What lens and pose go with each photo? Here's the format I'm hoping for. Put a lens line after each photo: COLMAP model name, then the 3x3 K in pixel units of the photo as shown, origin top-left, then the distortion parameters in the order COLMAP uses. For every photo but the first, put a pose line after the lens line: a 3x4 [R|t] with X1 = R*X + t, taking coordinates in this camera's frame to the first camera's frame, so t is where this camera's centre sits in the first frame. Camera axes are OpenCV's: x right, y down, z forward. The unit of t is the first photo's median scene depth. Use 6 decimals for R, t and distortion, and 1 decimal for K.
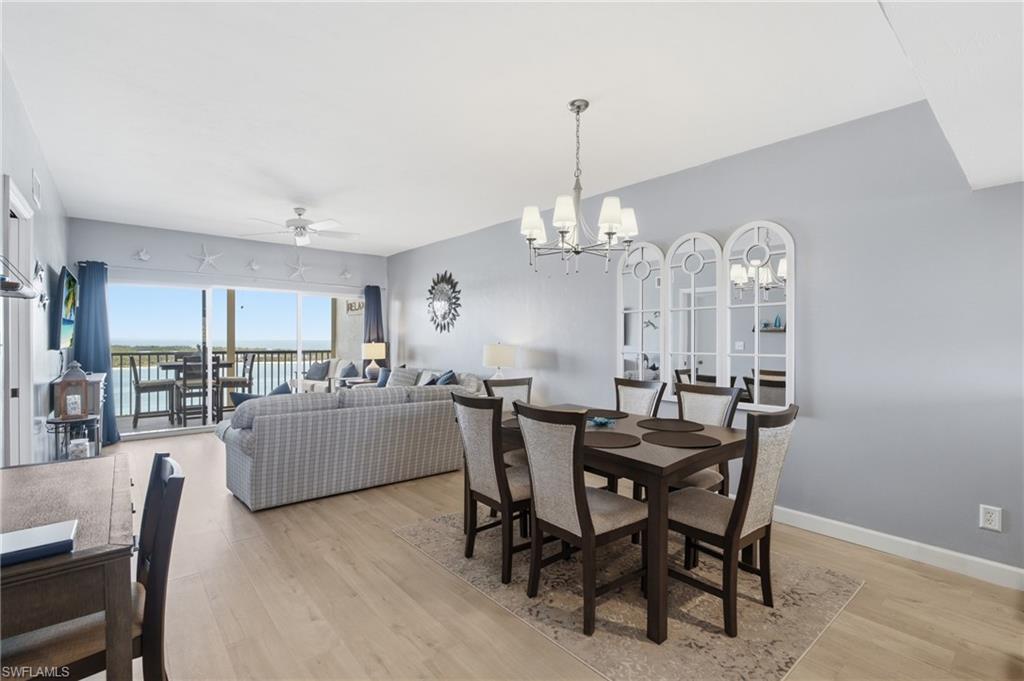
lens RADIAL K [[462.0, 0, 510.3], [0, 462.0, 342.1], [0, 0, 1]] dist [-0.003299, 0.000294]
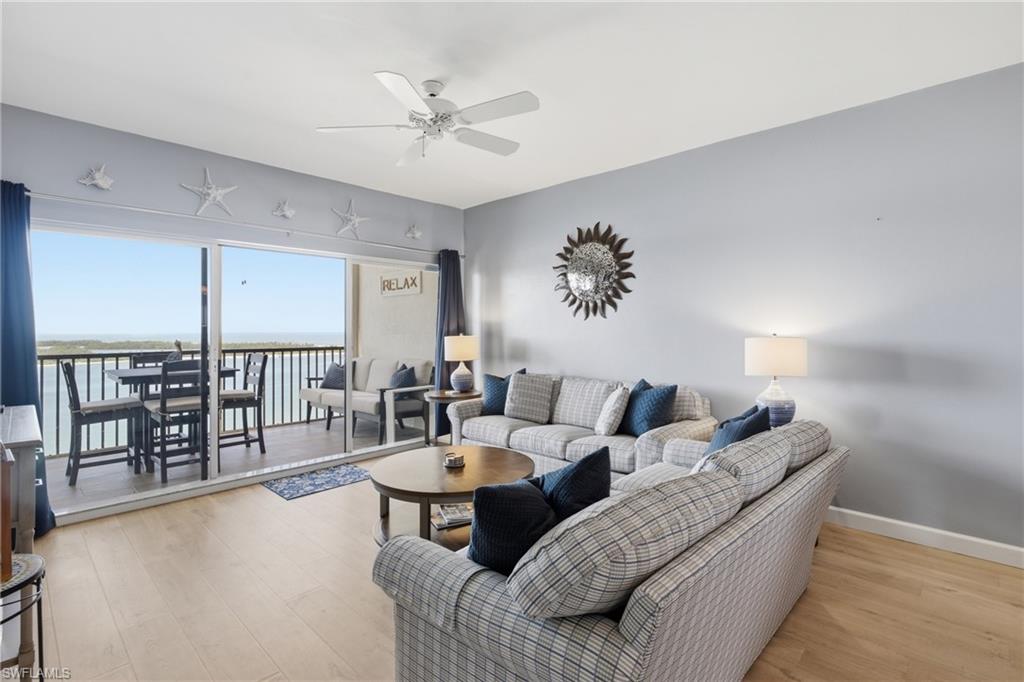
lens RADIAL K [[487.1, 0, 512.5], [0, 487.1, 327.2], [0, 0, 1]] dist [-0.000259, 0.000773]
pose [[0.994872, -0.005735, 0.100984, -0.314317], [0.006762, 0.999929, -0.009829, -0.002640], [-0.100920, 0.010462, 0.994840, 0.321741]]
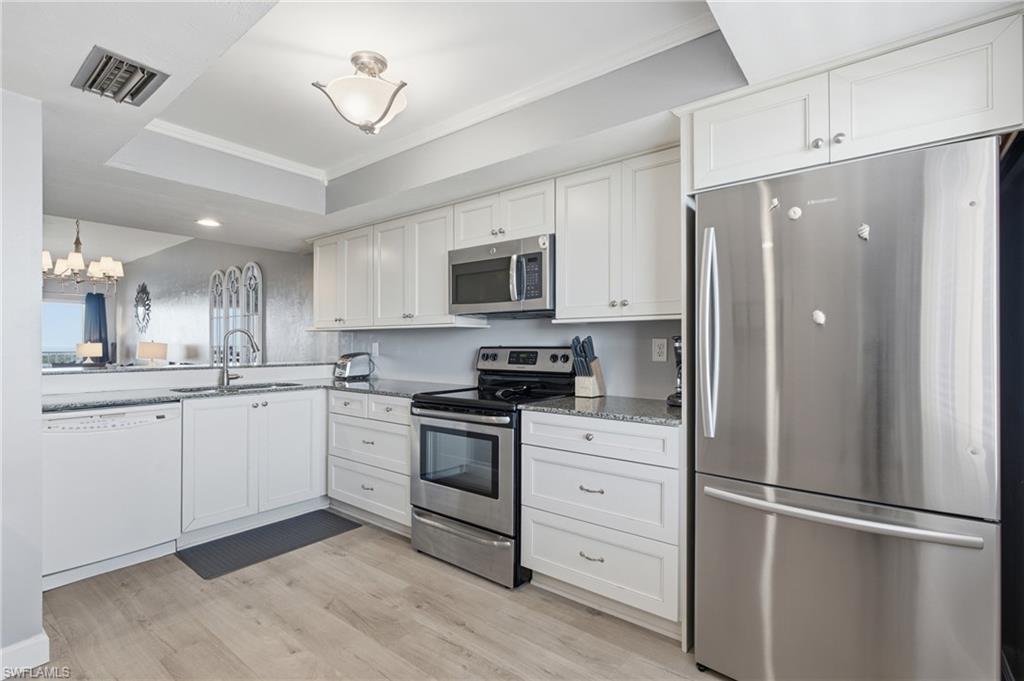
lens RADIAL K [[469.0, 0, 509.3], [0, 469.0, 342.9], [0, 0, 1]] dist [-0.002430, 0.000593]
pose [[0.979800, -0.003628, 0.199947, 0.533277], [0.005247, 0.999958, -0.007568, 0.018257], [-0.199911, 0.008464, 0.979778, -0.382111]]
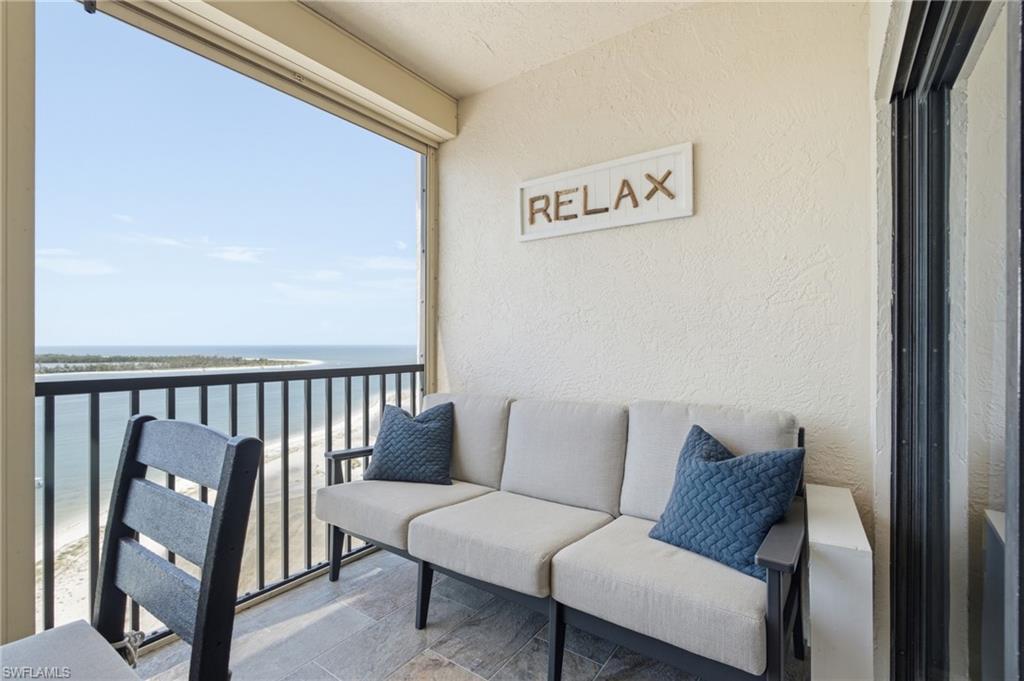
lens RADIAL K [[462.0, 0, 510.3], [0, 462.0, 342.1], [0, 0, 1]] dist [-0.003299, 0.000294]
pose [[0.969728, -0.001368, 0.244185, -0.587911], [0.003267, 0.999967, -0.007372, 0.009058], [-0.244167, 0.007946, 0.969701, 0.997307]]
